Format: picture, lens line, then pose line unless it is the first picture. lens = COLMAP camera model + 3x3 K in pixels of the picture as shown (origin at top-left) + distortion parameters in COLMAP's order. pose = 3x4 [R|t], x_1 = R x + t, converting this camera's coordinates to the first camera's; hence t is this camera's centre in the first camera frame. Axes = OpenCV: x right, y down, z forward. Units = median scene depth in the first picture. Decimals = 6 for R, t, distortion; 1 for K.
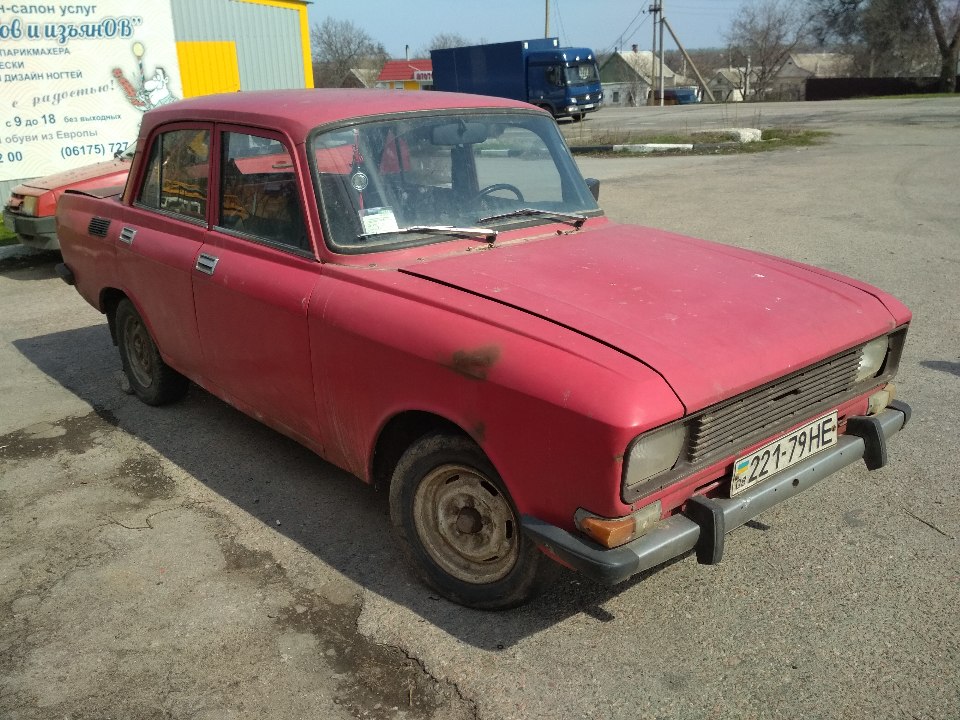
lens RADIAL K [[868.9, 0, 480.0], [0, 868.9, 360.0], [0, 0, 1]] dist [0.063822, -0.156842]
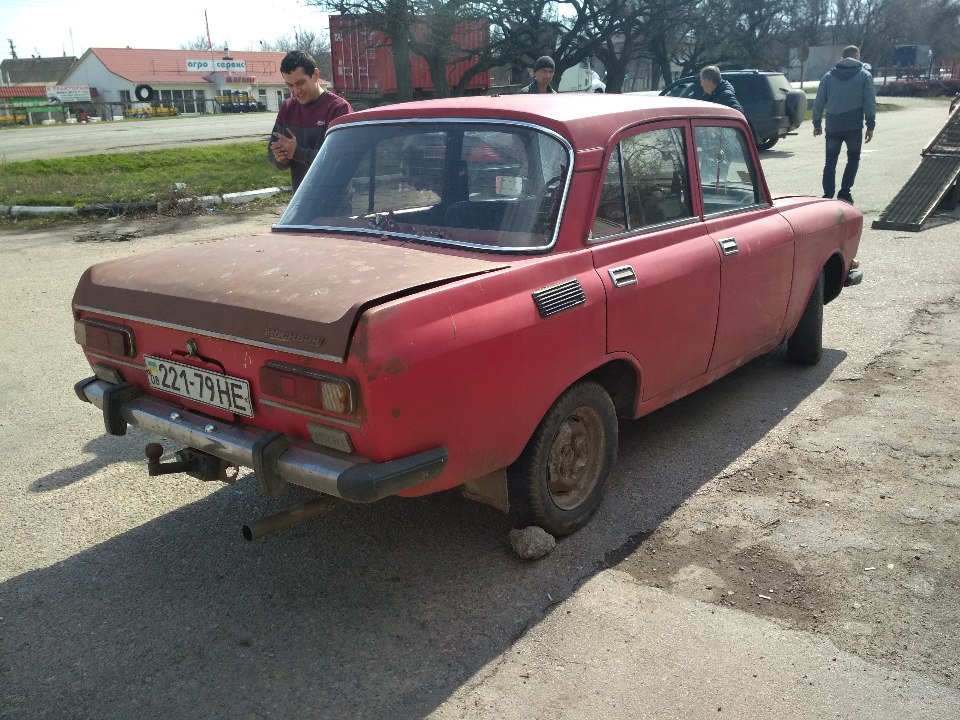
lens RADIAL K [[868.9, 0, 480.0], [0, 868.9, 360.0], [0, 0, 1]] dist [0.063822, -0.156842]
pose [[-0.170811, -0.259583, 0.950495, -1.089830], [0.324229, 0.896138, 0.303004, -0.338927], [-0.930429, 0.359935, -0.068906, 1.166586]]
